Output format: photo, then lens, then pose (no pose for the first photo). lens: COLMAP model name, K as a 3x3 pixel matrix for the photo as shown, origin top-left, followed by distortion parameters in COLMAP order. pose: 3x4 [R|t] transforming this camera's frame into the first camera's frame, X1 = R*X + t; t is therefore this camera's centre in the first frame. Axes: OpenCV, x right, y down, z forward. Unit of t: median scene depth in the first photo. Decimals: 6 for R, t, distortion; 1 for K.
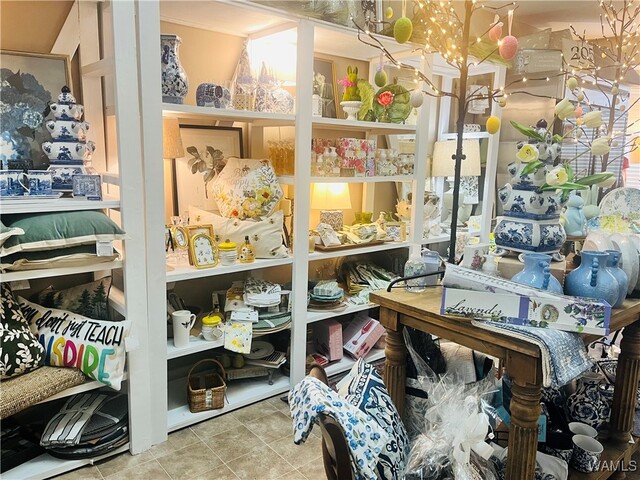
lens RADIAL K [[484.8, 0, 323.1], [0, 484.8, 241.2], [0, 0, 1]] dist [0.085428, -0.107471]
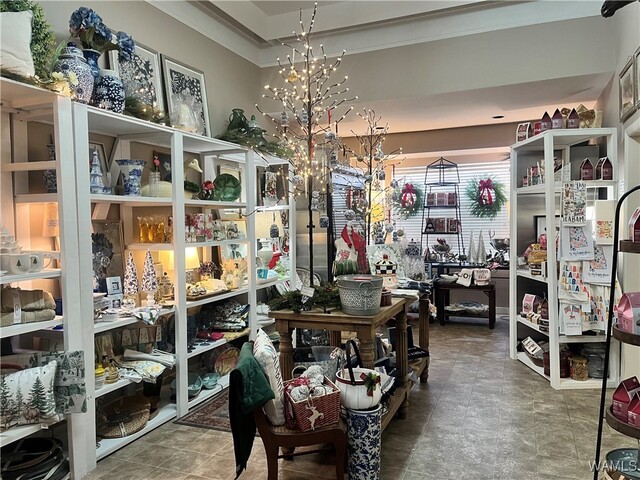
lens RADIAL K [[484.8, 0, 323.1], [0, 484.8, 241.2], [0, 0, 1]] dist [0.085428, -0.107471]
pose [[0.880323, -0.049972, 0.471735, -0.359619], [0.107585, 0.989556, -0.095943, 0.030500], [-0.462013, 0.135213, 0.876505, -0.380836]]
